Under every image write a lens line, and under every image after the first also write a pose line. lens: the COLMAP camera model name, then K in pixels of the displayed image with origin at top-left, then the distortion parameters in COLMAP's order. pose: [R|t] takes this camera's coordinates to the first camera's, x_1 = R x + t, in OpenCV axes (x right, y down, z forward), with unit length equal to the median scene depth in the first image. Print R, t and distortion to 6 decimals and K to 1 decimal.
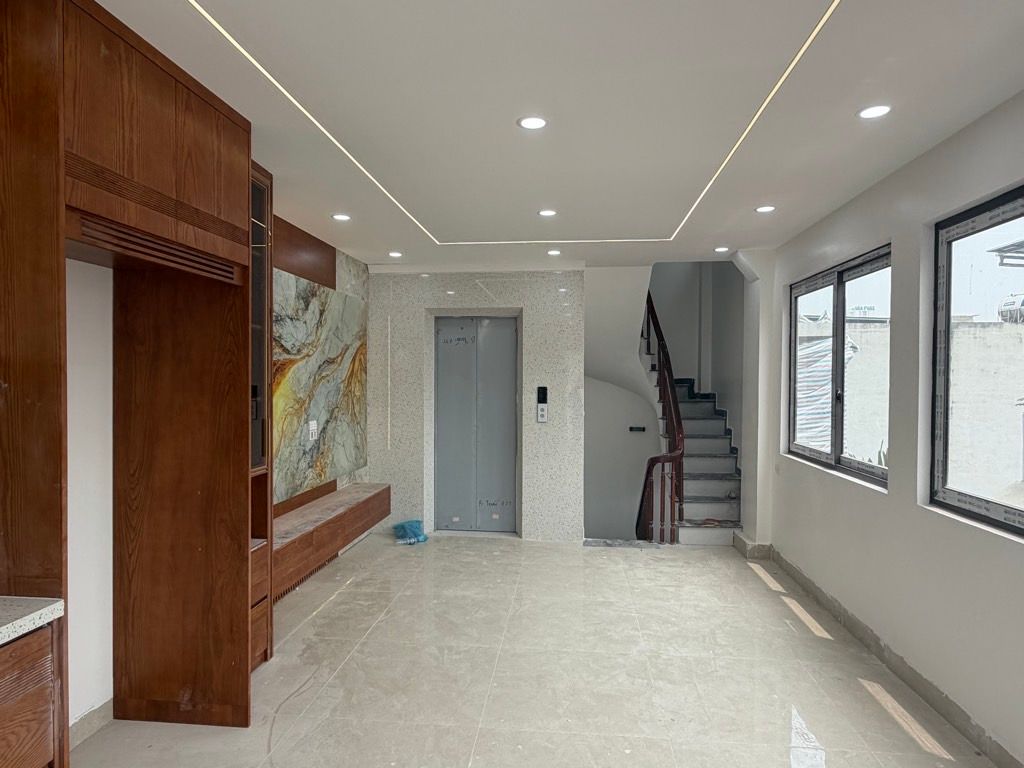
lens RADIAL K [[625.2, 0, 511.3], [0, 625.2, 384.5], [0, 0, 1]] dist [0.001553, 0.000325]
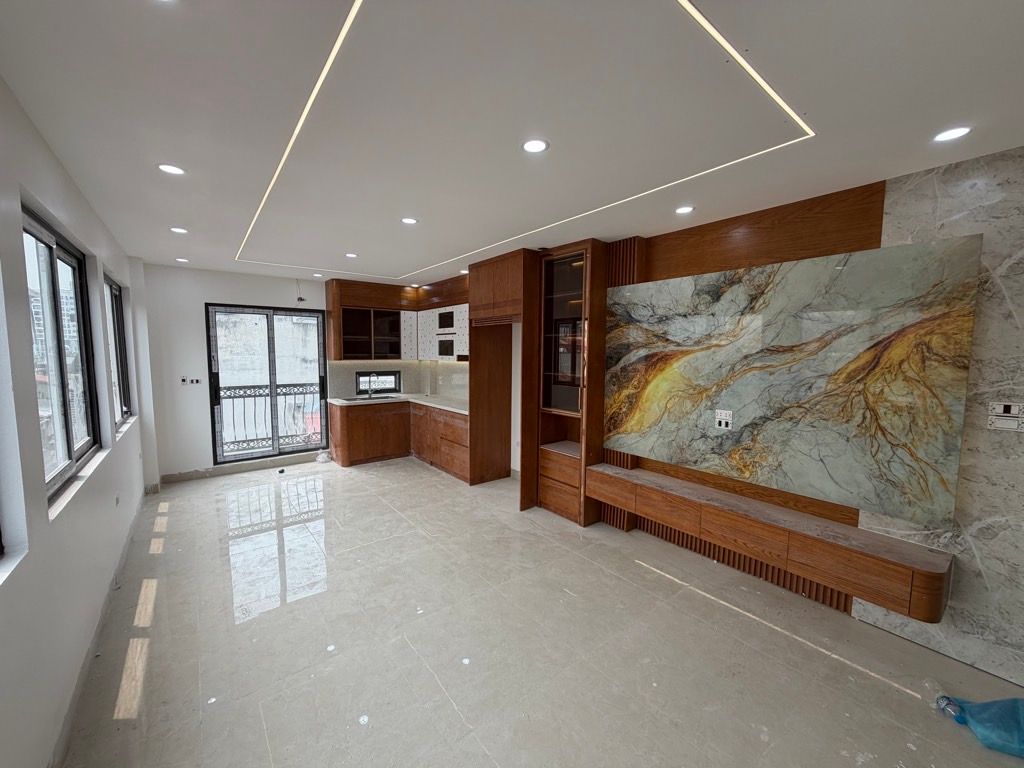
lens RADIAL K [[410.0, 0, 508.2], [0, 410.0, 383.6], [0, 0, 1]] dist [-0.000109, -0.000554]
pose [[-0.729307, 0.048352, -0.682476, 0.364289], [-0.013104, 0.996330, 0.084591, -0.034064], [0.684061, 0.070636, -0.725996, 1.167201]]
